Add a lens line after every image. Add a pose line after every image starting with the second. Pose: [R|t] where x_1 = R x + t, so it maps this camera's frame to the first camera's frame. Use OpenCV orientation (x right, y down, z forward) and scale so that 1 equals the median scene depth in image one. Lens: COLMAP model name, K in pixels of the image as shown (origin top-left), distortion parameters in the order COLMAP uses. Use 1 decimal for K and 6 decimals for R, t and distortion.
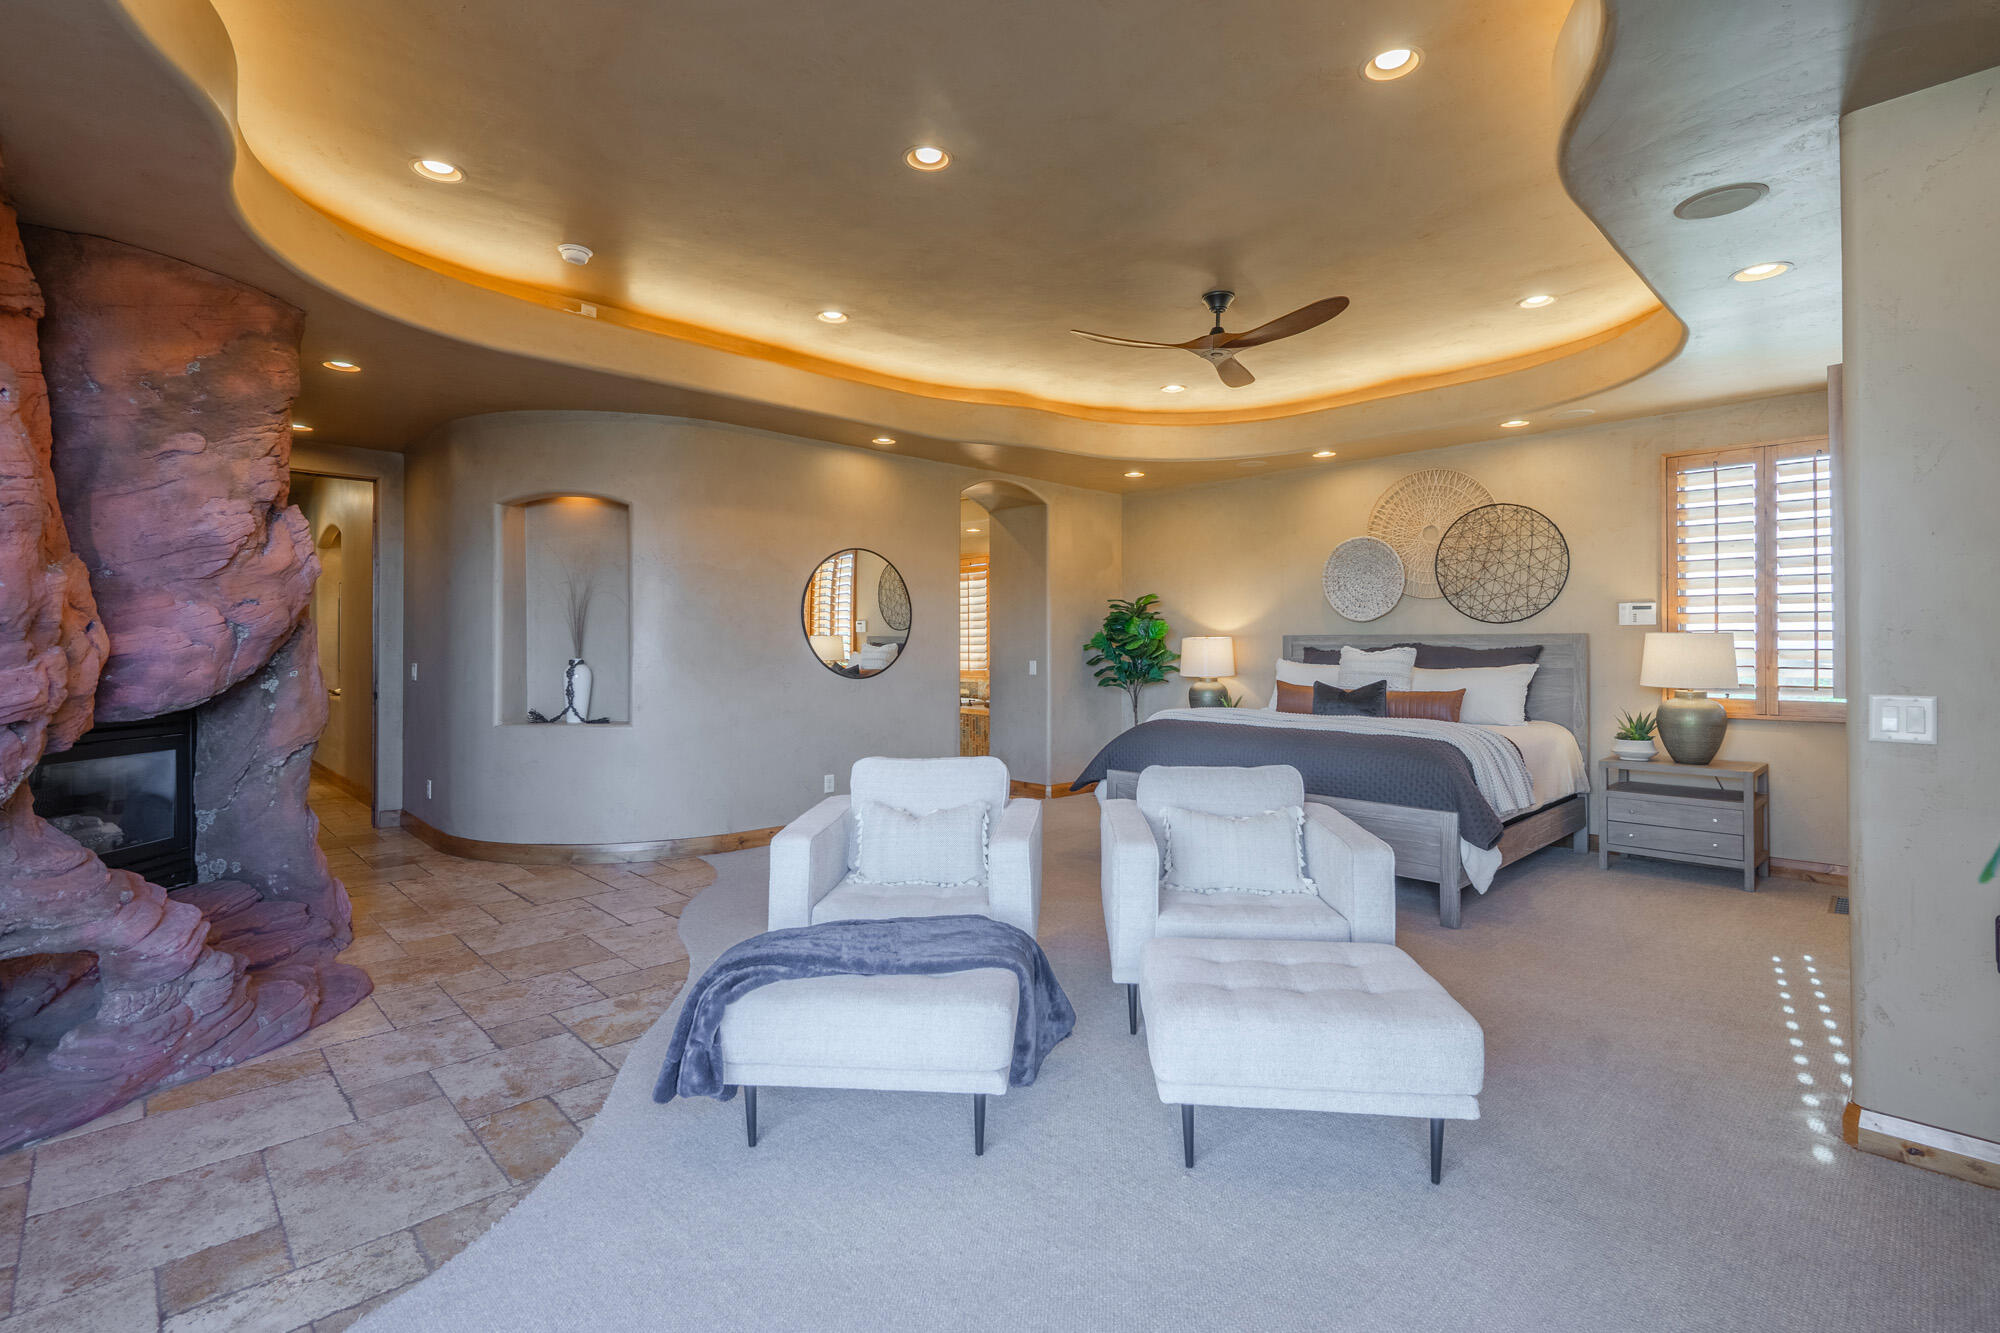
lens RADIAL K [[919.5, 0, 1002.3], [0, 919.5, 650.8], [0, 0, 1]] dist [-0.007214, 0.002103]
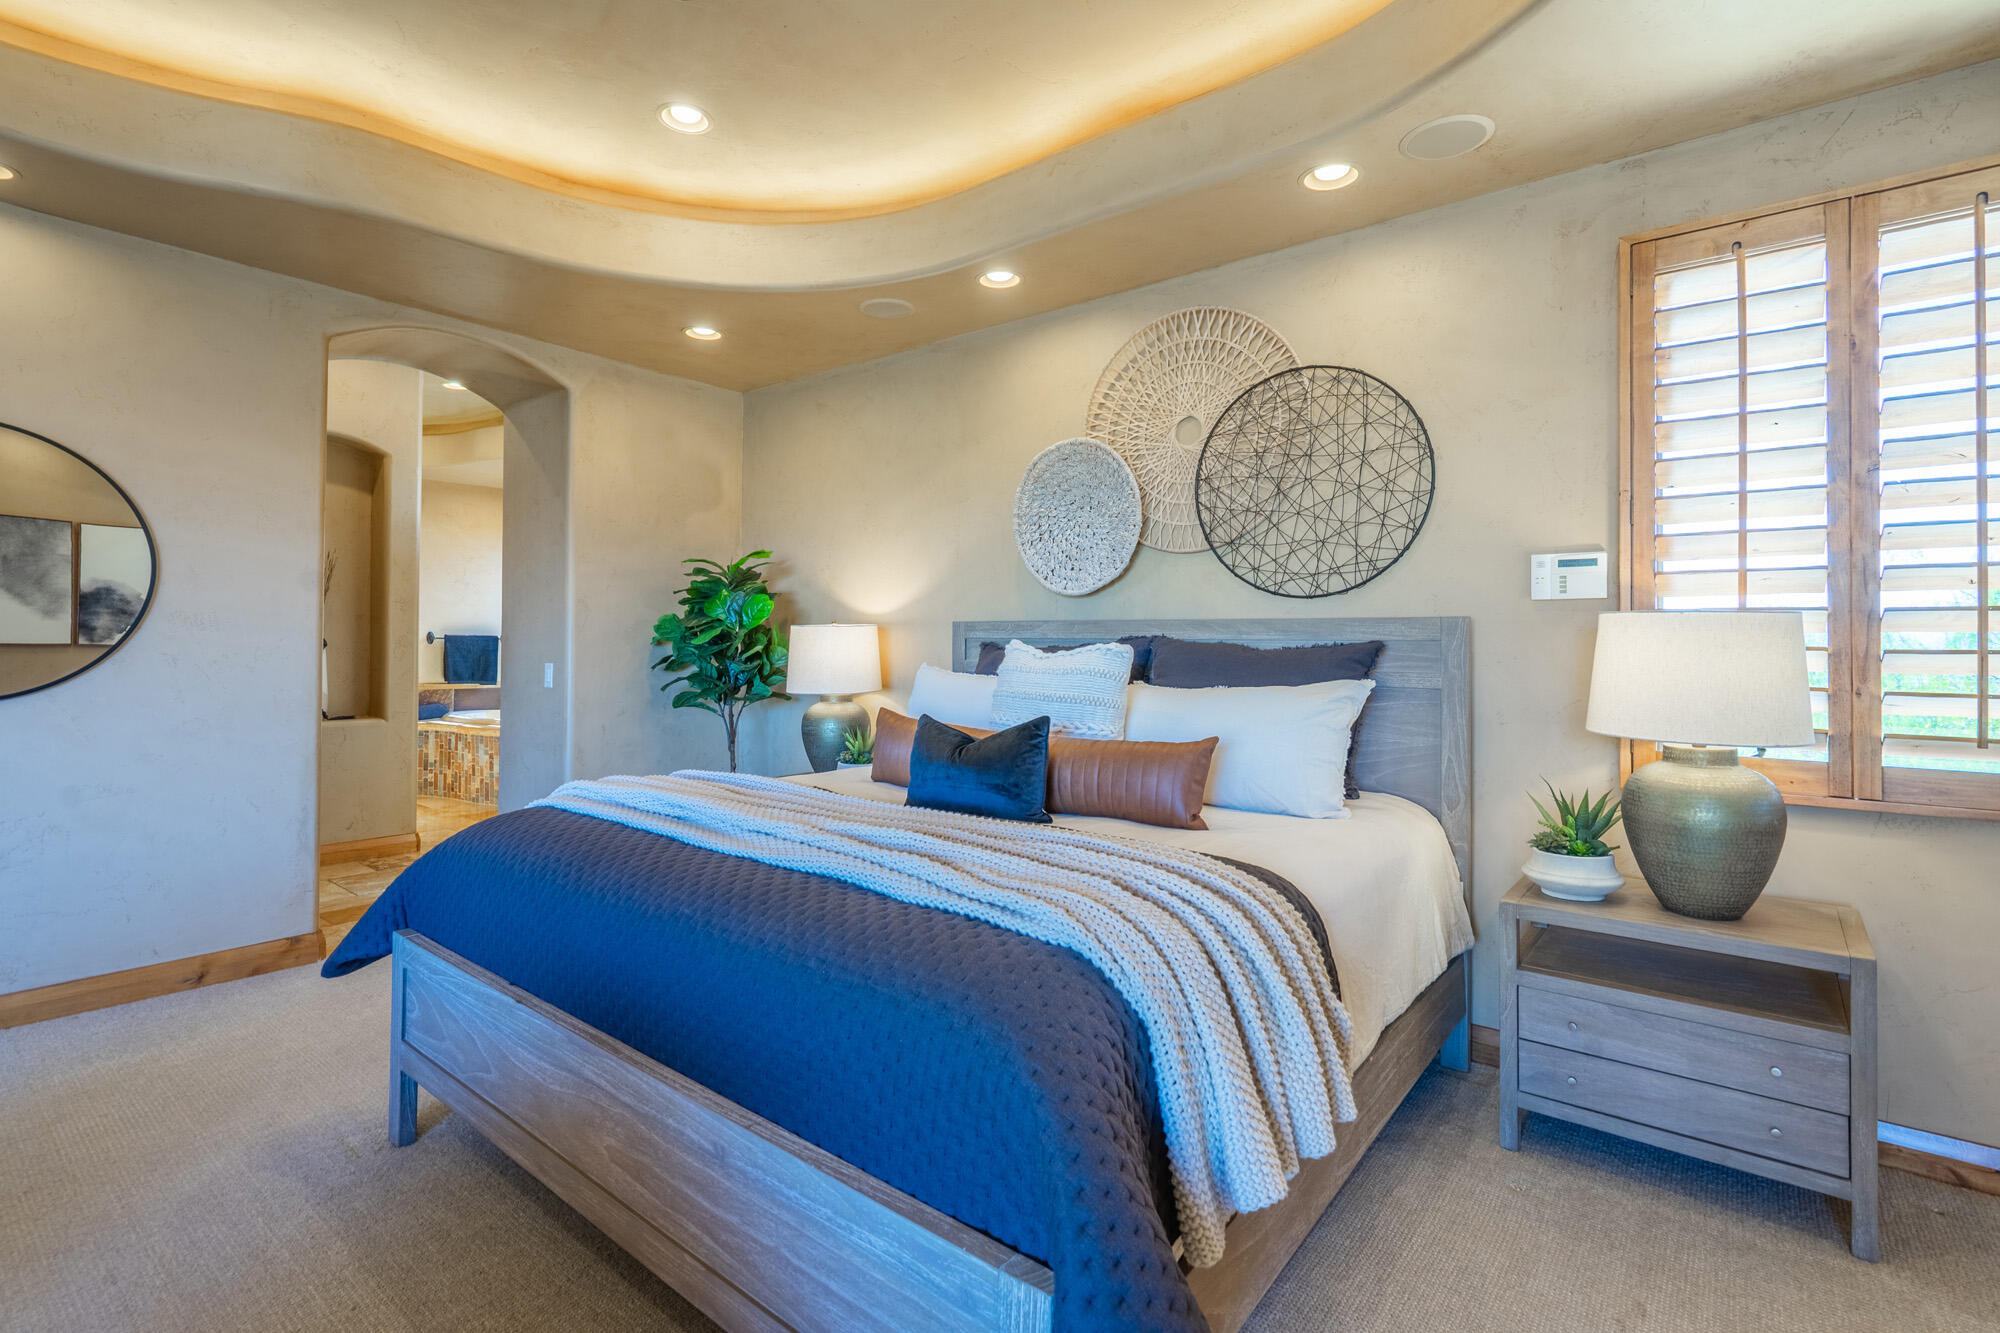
lens RADIAL K [[919.5, 0, 996.7], [0, 919.5, 651.2], [0, 0, 1]] dist [-0.007214, 0.002103]
pose [[0.991711, 0.004895, 0.128394, 0.334591], [-0.005431, 0.999978, 0.003829, -0.000941], [-0.128373, -0.004495, 0.991716, 0.562208]]
